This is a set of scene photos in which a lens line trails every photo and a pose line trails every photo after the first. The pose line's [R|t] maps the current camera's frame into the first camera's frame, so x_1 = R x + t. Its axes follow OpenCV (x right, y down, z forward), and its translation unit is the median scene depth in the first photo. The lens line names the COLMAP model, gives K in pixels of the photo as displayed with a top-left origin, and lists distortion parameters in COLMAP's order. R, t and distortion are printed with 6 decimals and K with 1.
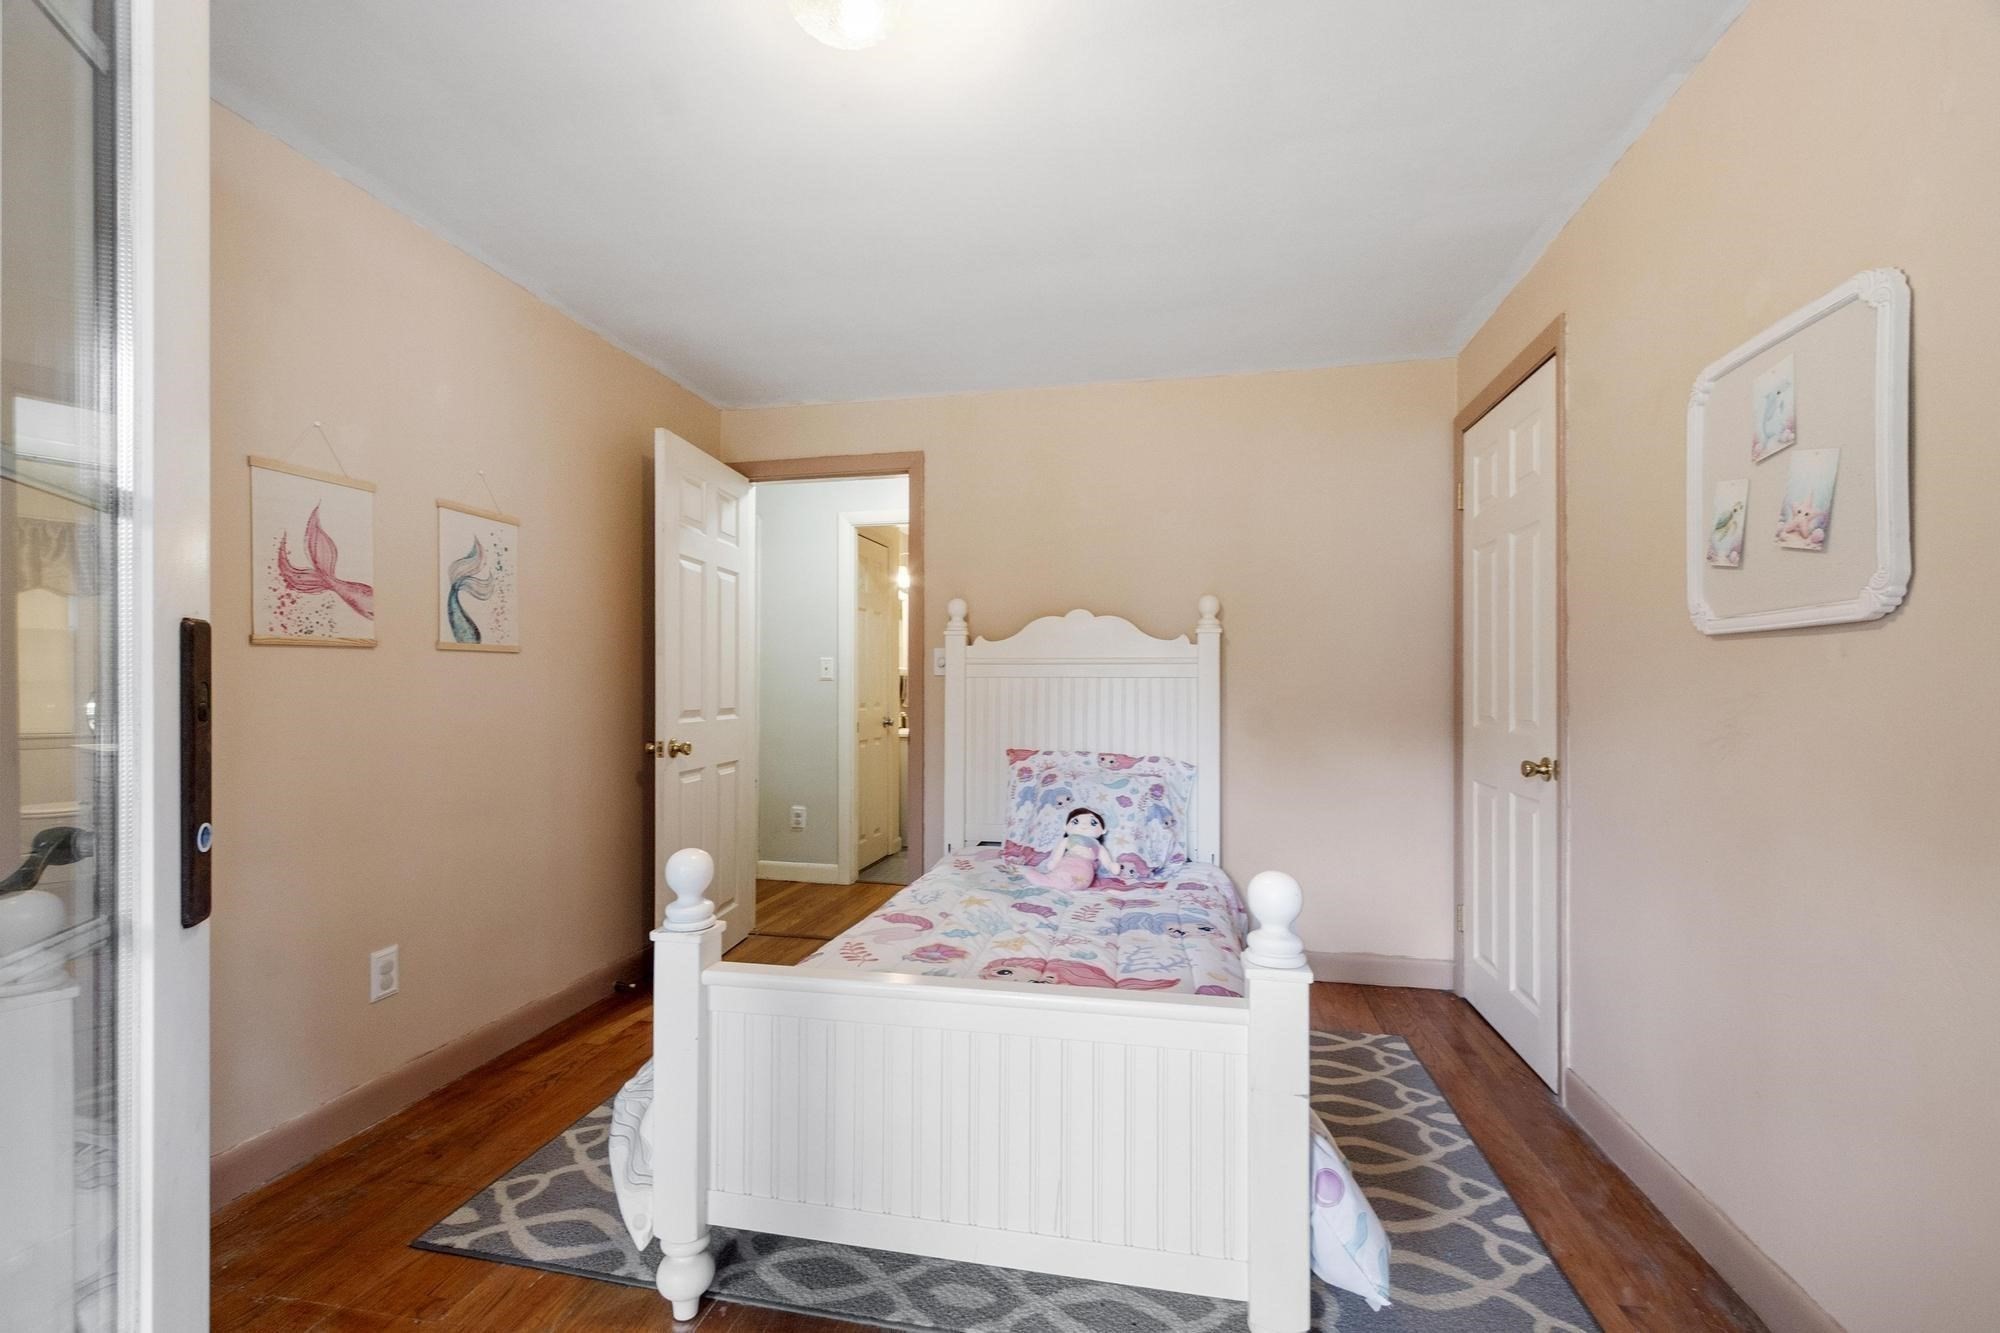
lens RADIAL K [[874.6, 0, 982.2], [0, 874.6, 682.0], [0, 0, 1]] dist [0.000058, 0.000020]
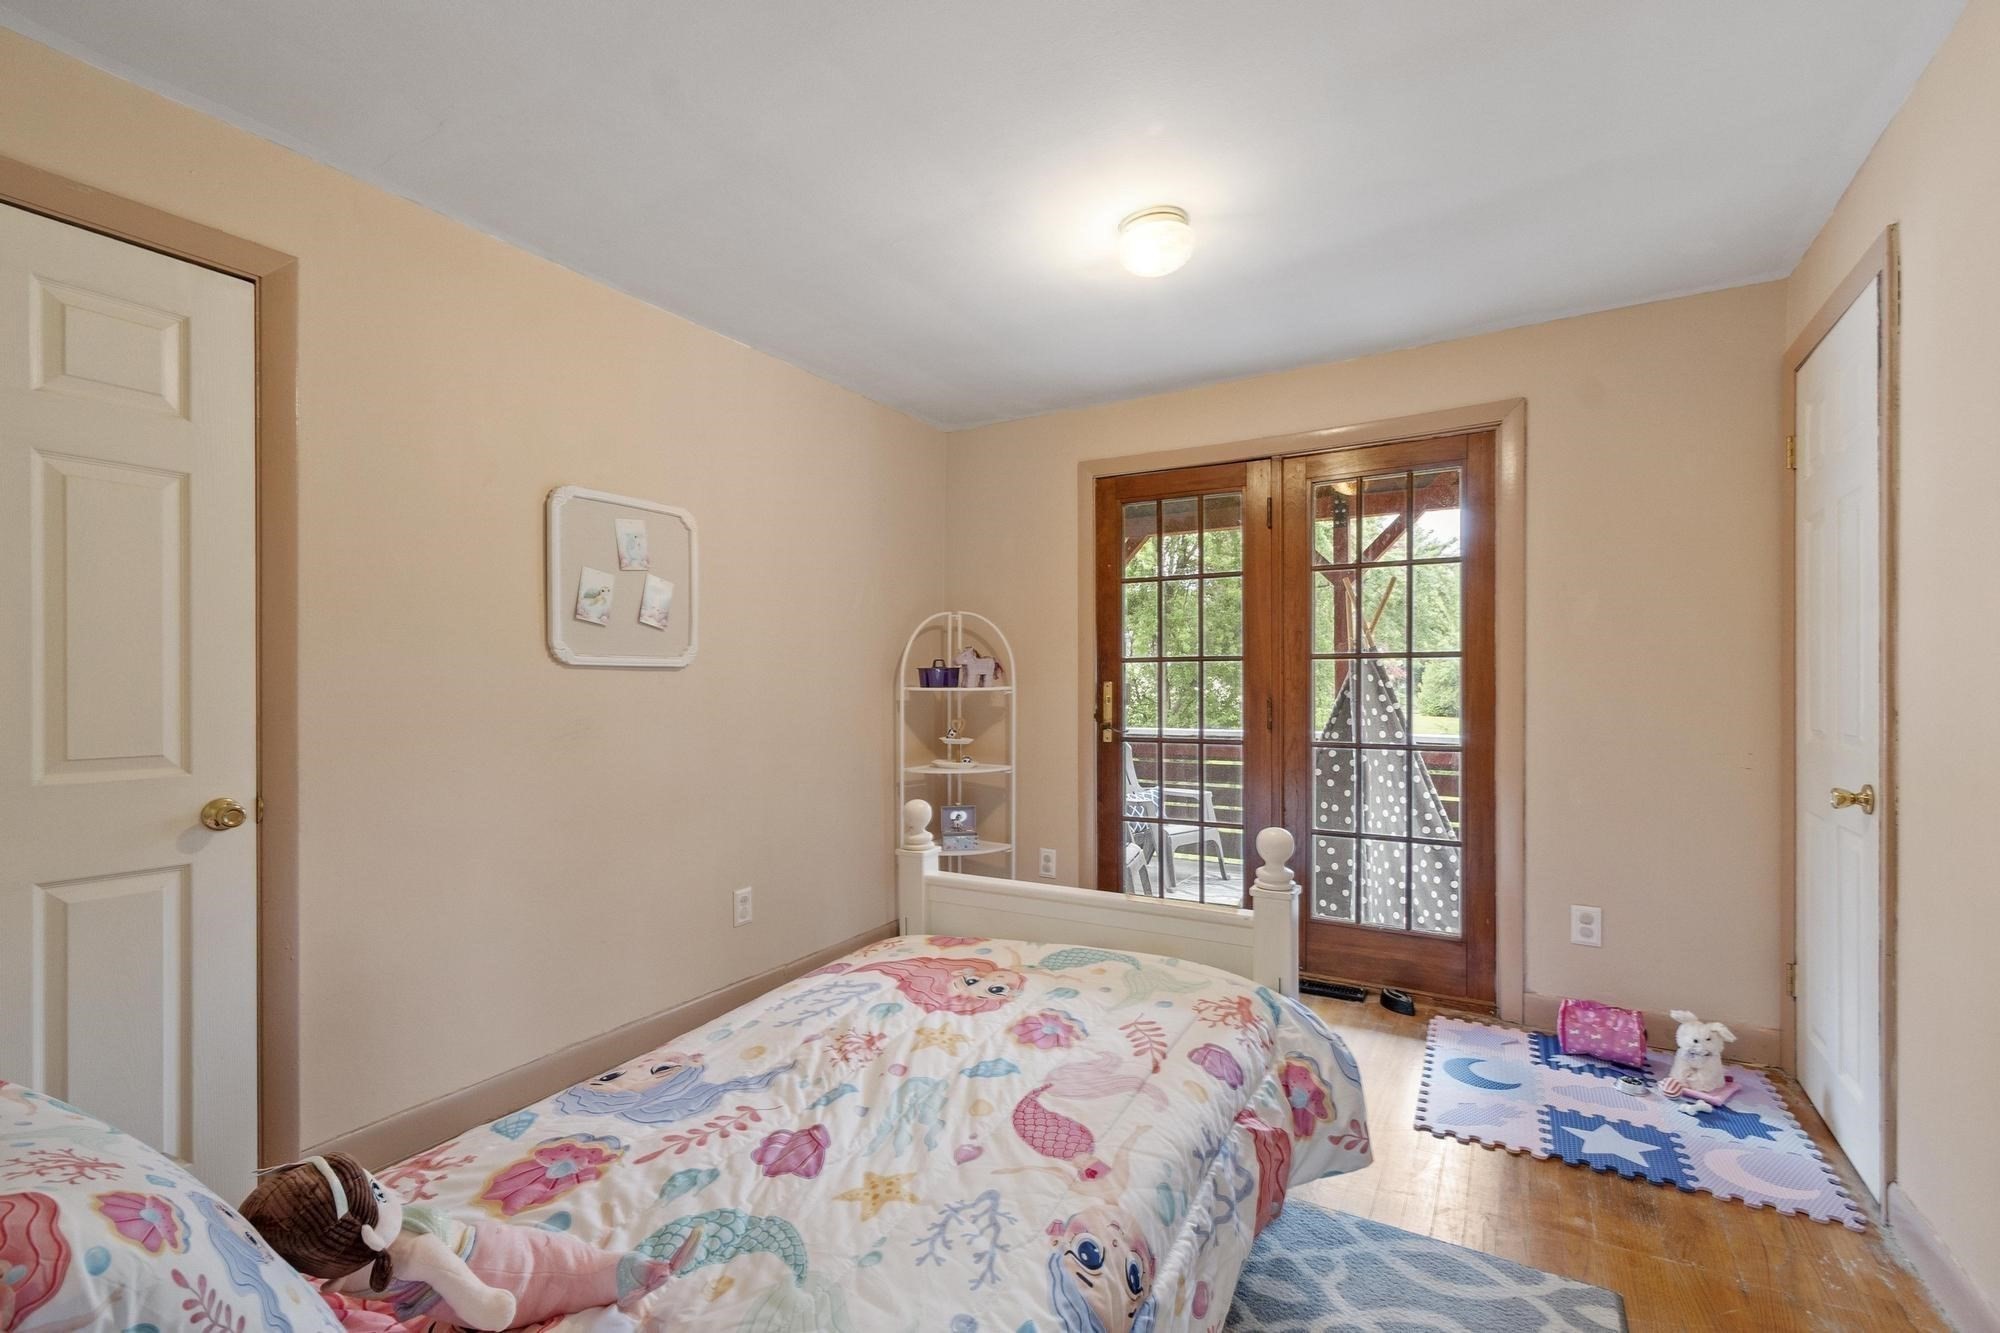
lens RADIAL K [[874.6, 0, 982.2], [0, 874.6, 682.0], [0, 0, 1]] dist [0.000058, 0.000020]
pose [[-0.943653, 0.003266, 0.330919, -0.253061], [0.001815, 0.999987, -0.004693, -0.013392], [-0.330930, -0.003828, -0.943647, 1.690334]]
